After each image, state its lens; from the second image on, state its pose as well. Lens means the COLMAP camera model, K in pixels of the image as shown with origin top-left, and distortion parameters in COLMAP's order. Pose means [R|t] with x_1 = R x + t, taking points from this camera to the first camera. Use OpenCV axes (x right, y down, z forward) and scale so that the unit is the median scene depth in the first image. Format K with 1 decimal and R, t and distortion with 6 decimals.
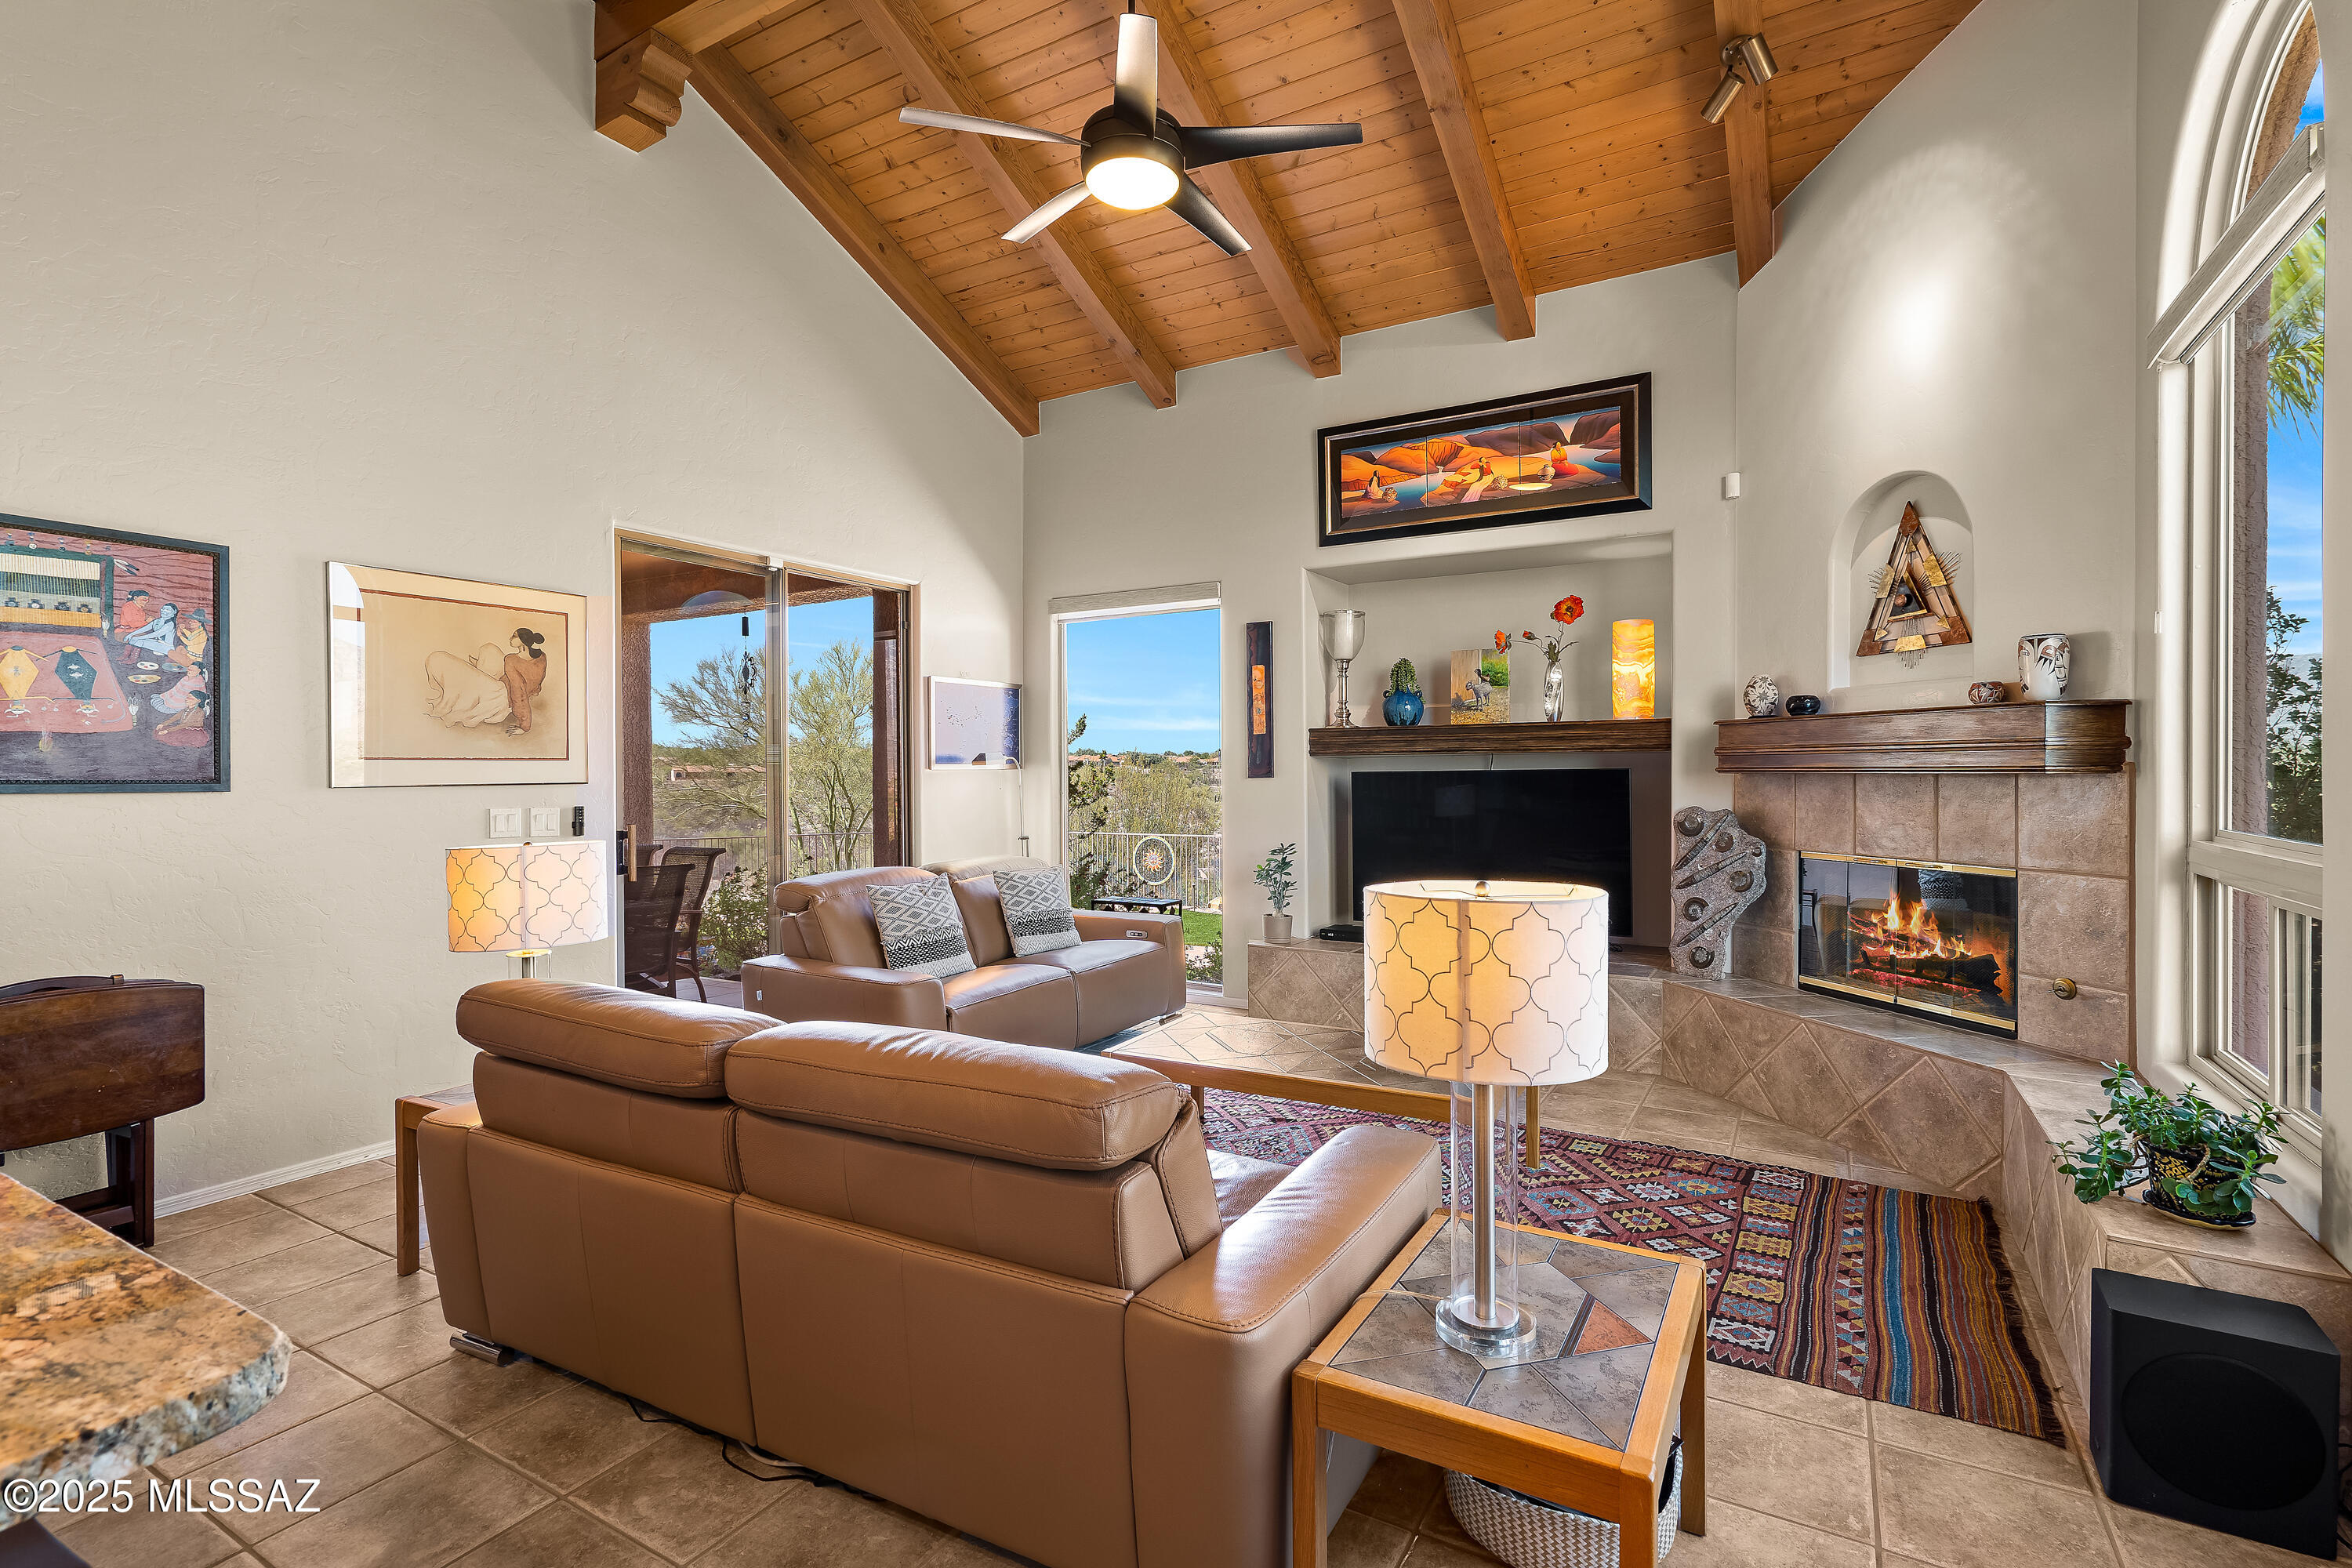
lens RADIAL K [[1094.6, 0, 1185.8], [0, 1094.6, 773.6], [0, 0, 1]] dist [-0.002764, 0.000029]
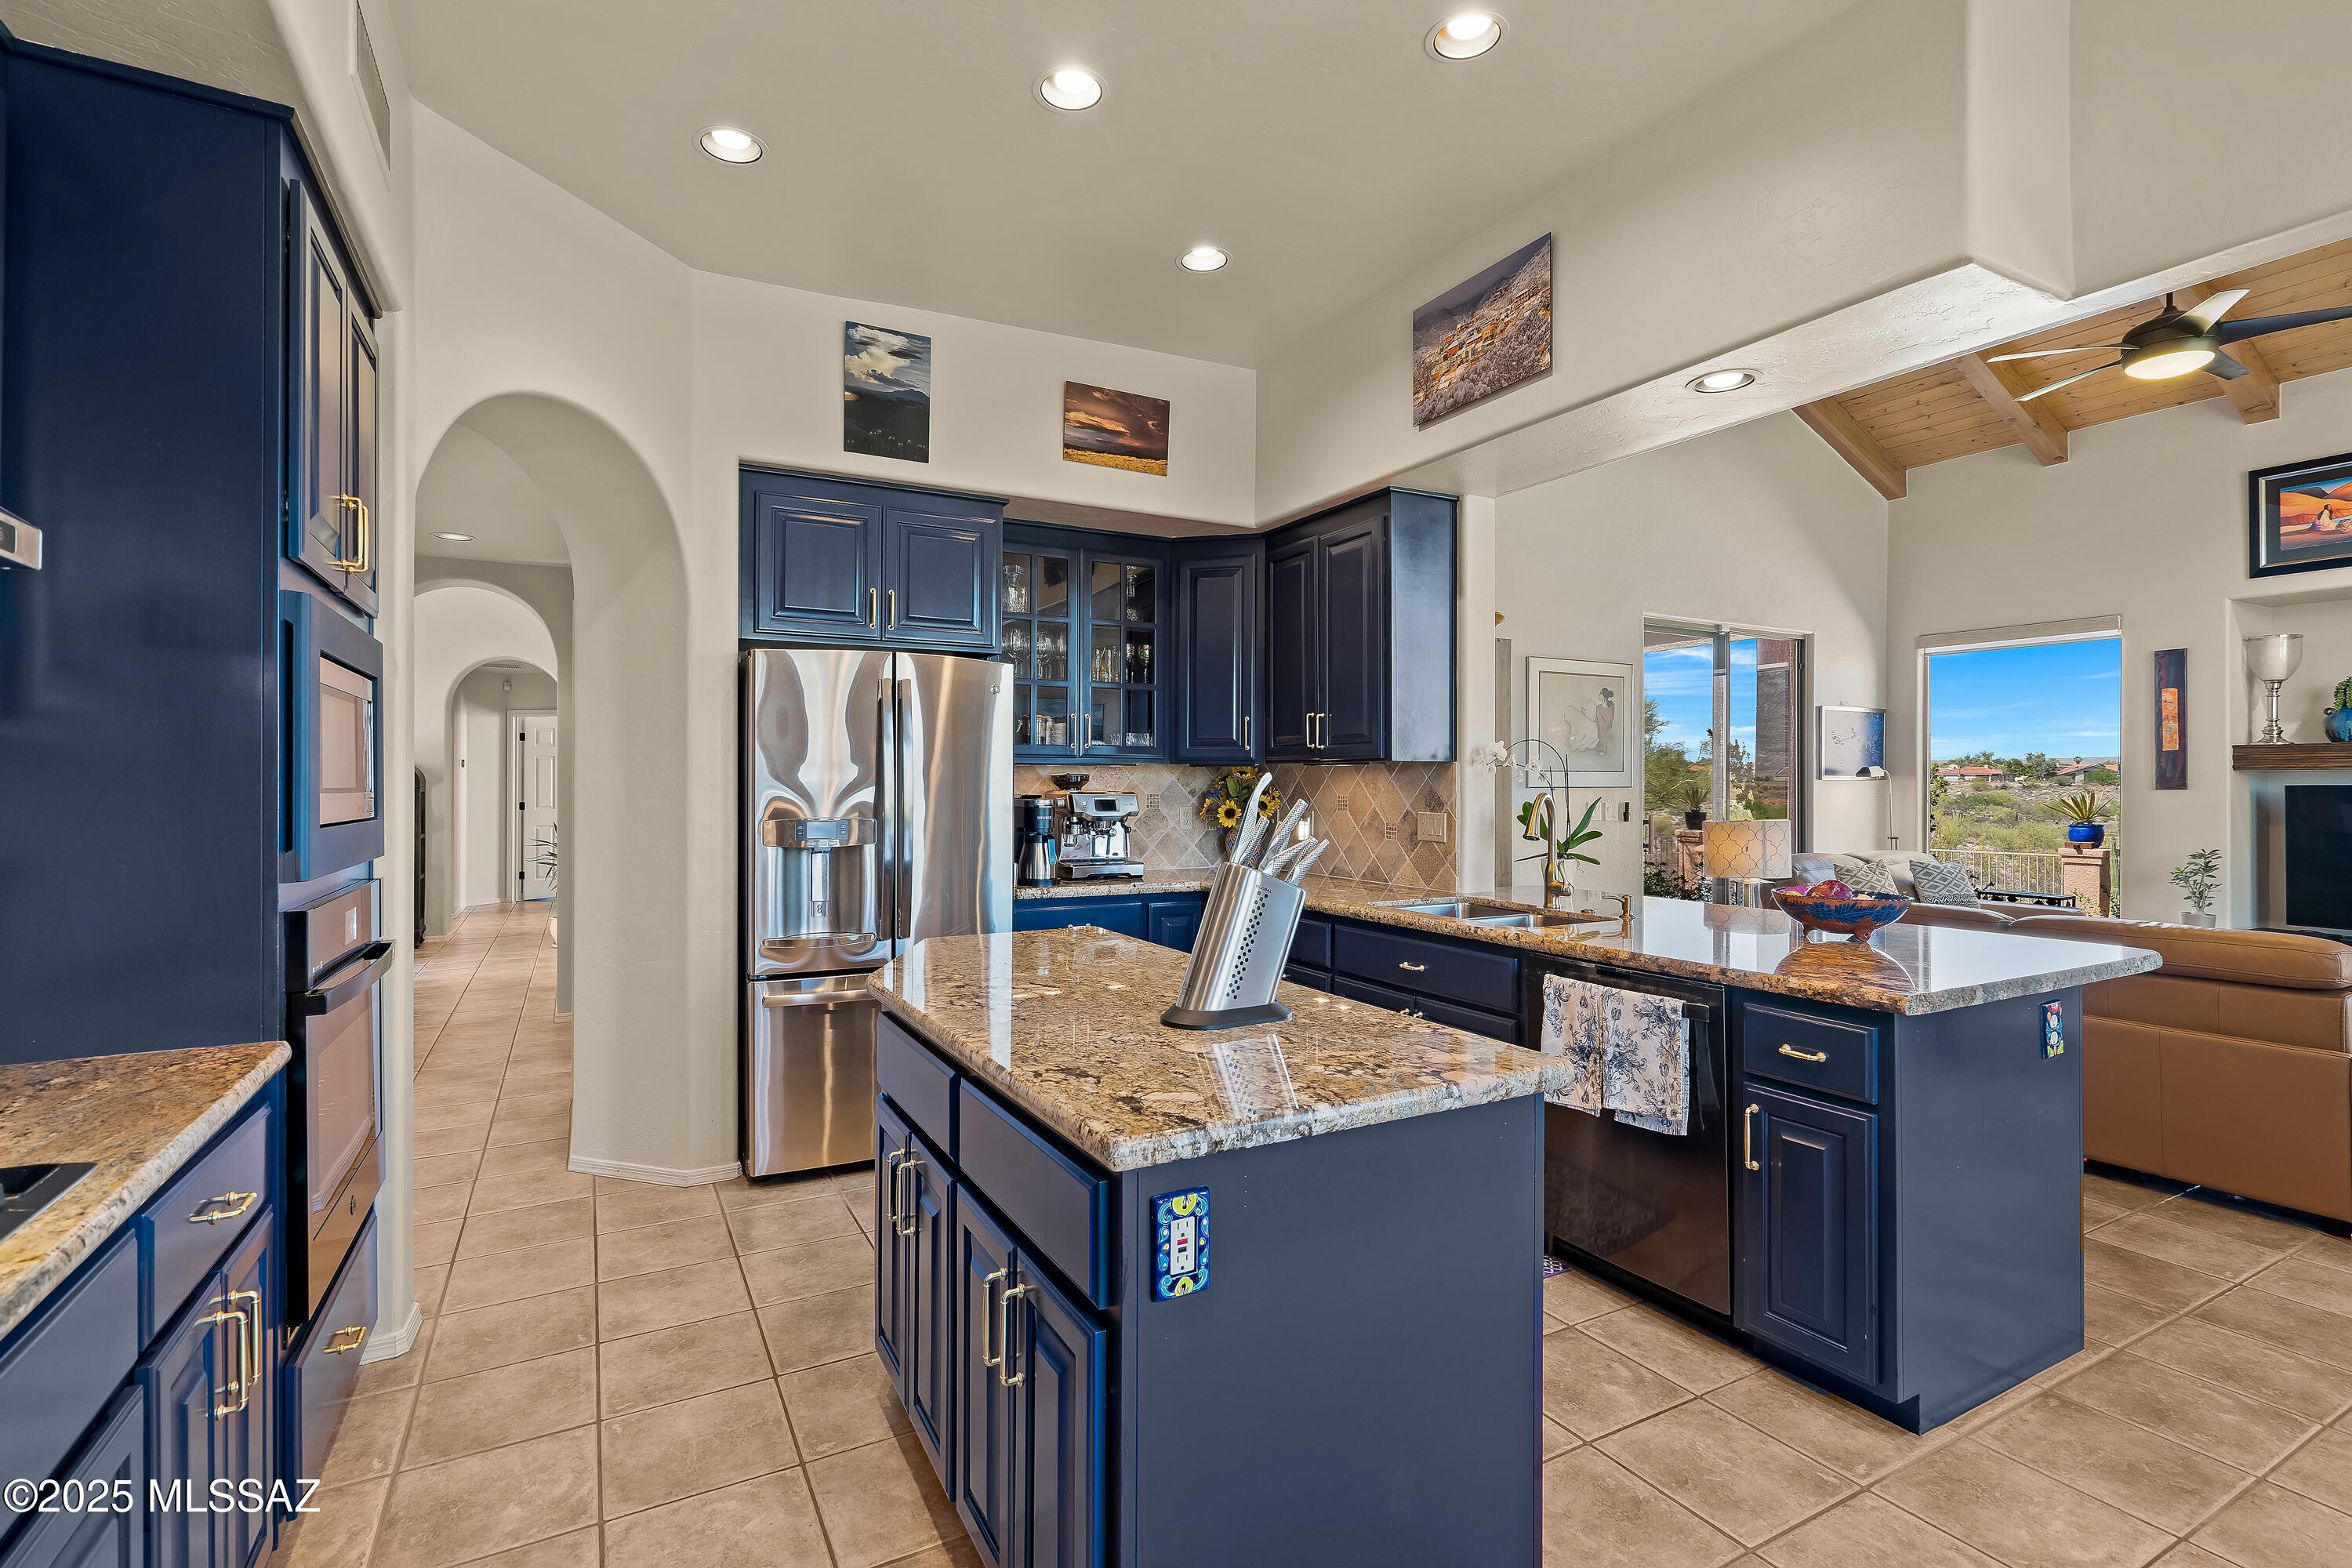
lens RADIAL K [[1087.0, 0, 1185.2], [0, 1087.0, 774.6], [0, 0, 1]] dist [-0.014521, 0.007378]
pose [[0.855736, 0.006061, -0.517378, -0.254200], [-0.009415, 0.999948, -0.003858, 0.002252], [0.517328, 0.008173, 0.855748, -0.520693]]
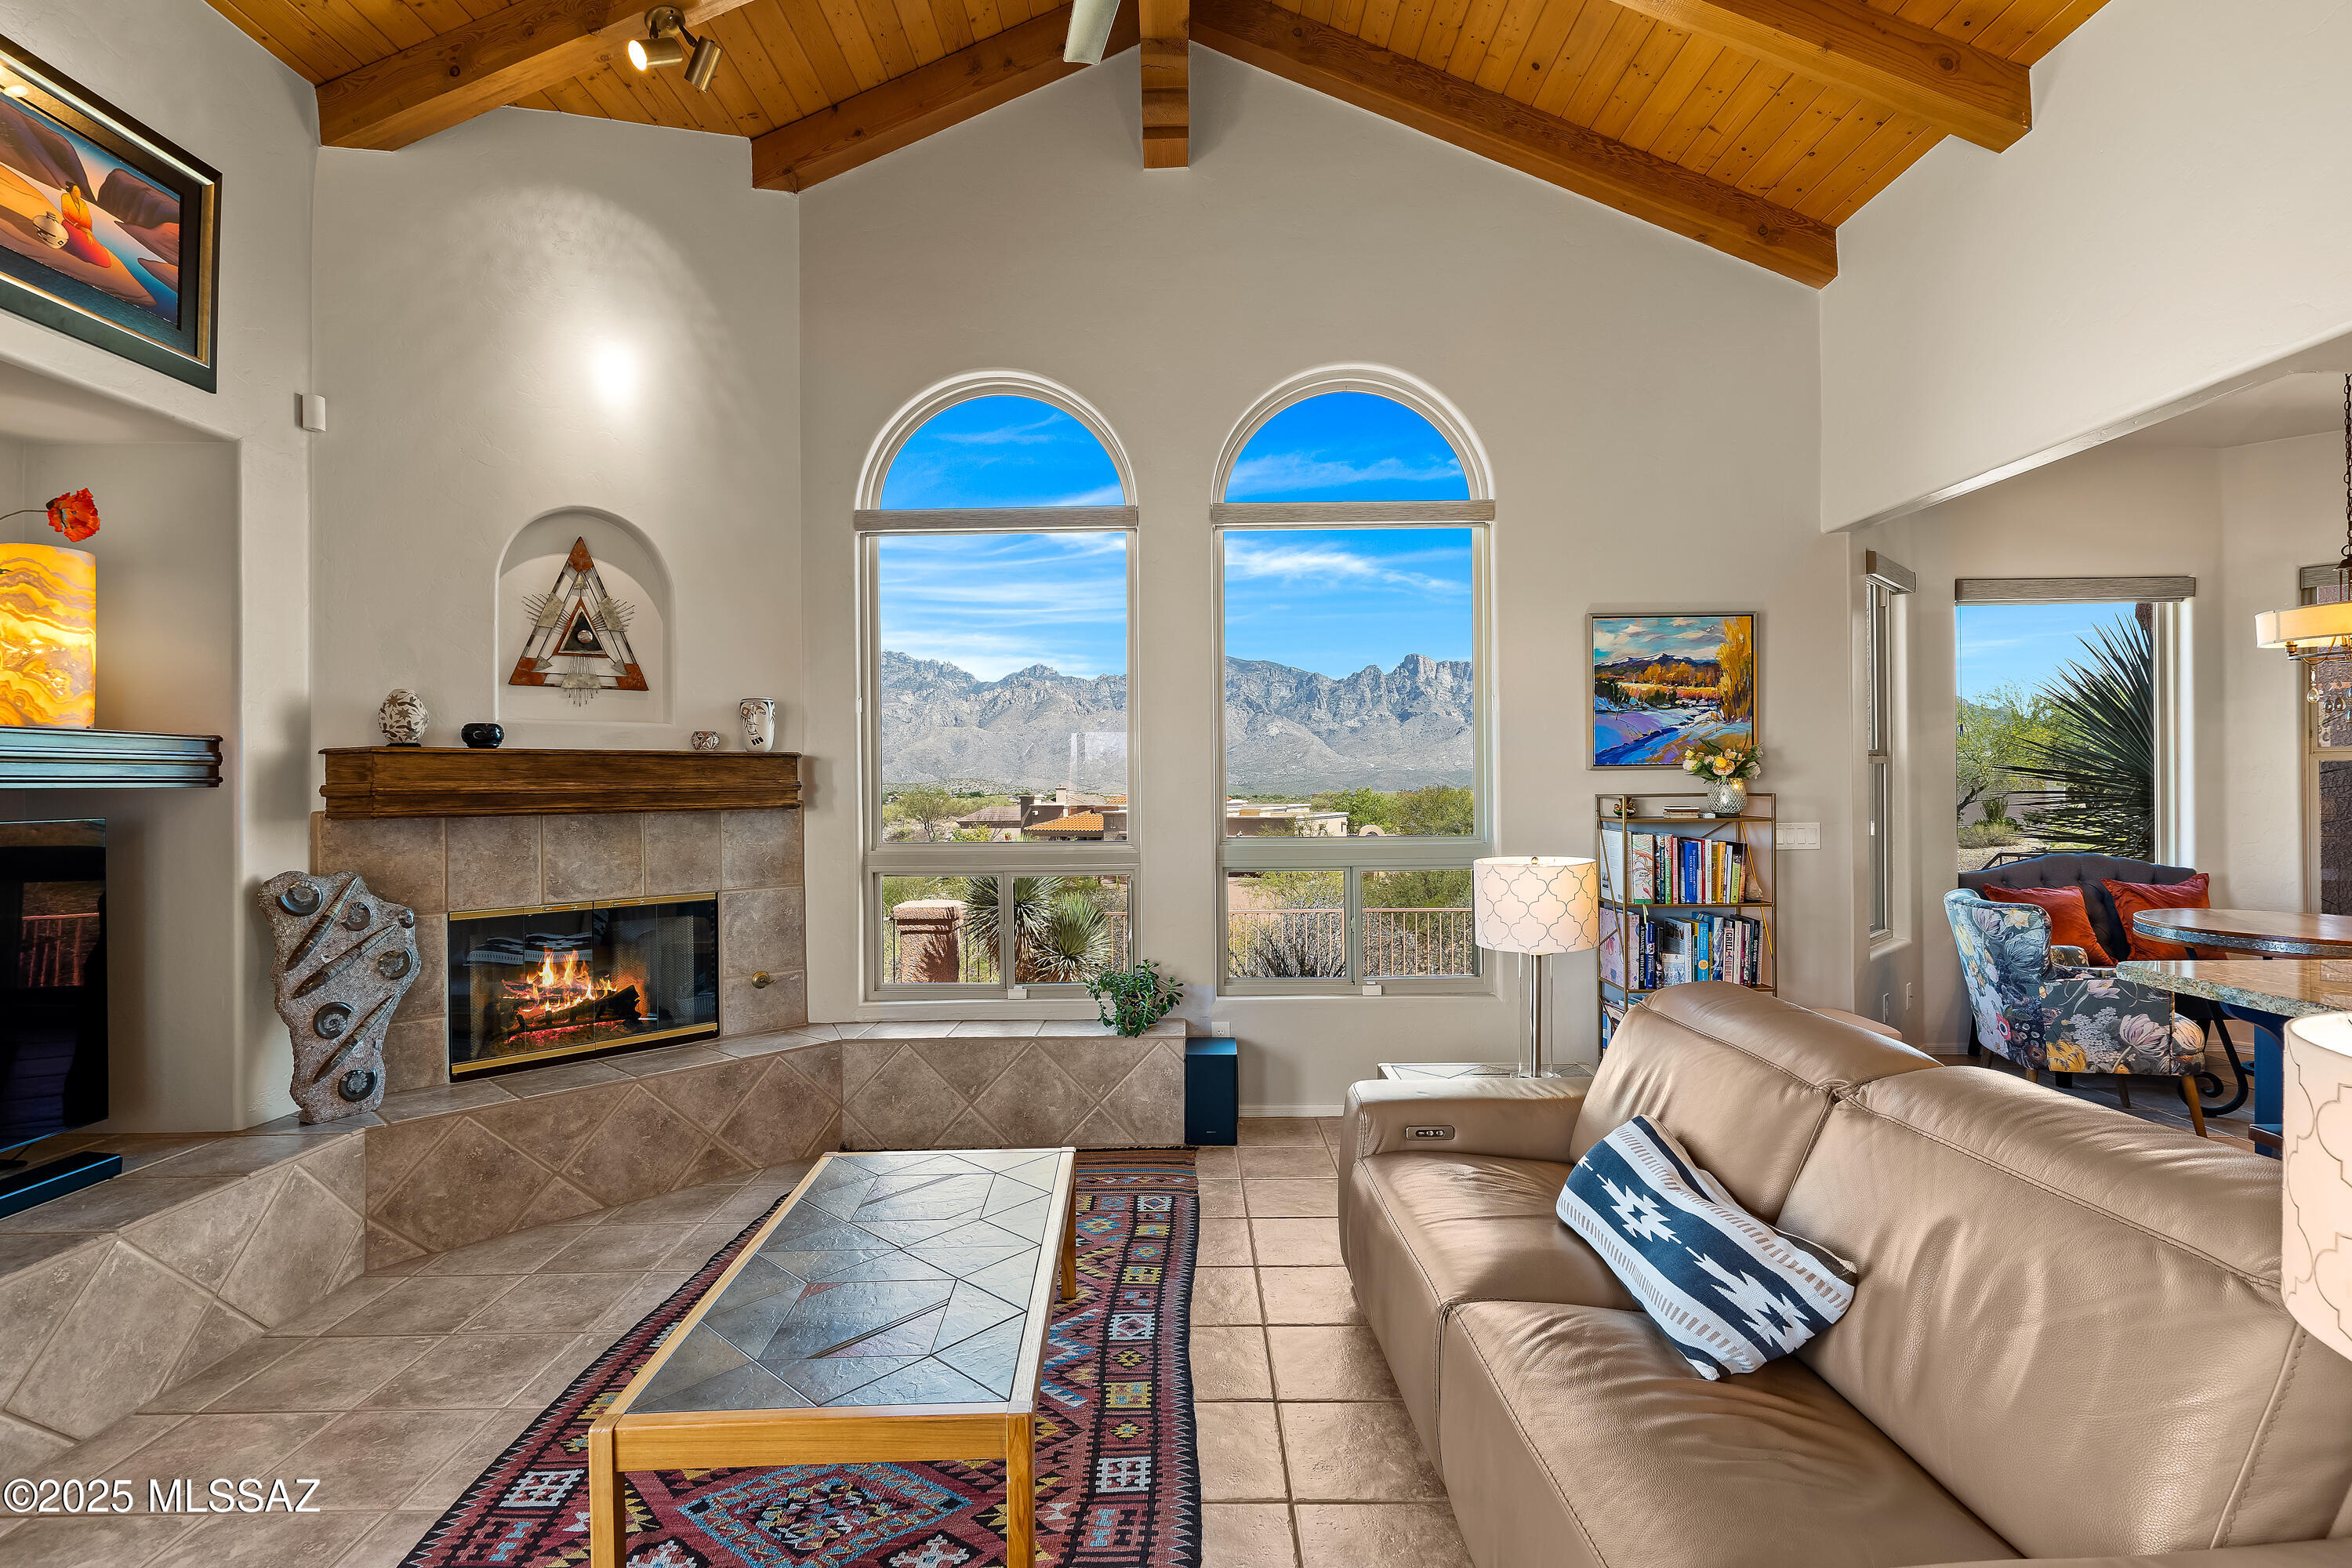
lens RADIAL K [[1095.2, 0, 1176.7], [0, 1095.2, 781.0], [0, 0, 1]] dist [-0.003335, 0.000826]
pose [[-0.498092, 0.013010, 0.867027, -0.358681], [0.014290, 0.999875, -0.006794, -0.012215], [-0.867007, 0.009006, -0.498215, 0.808633]]
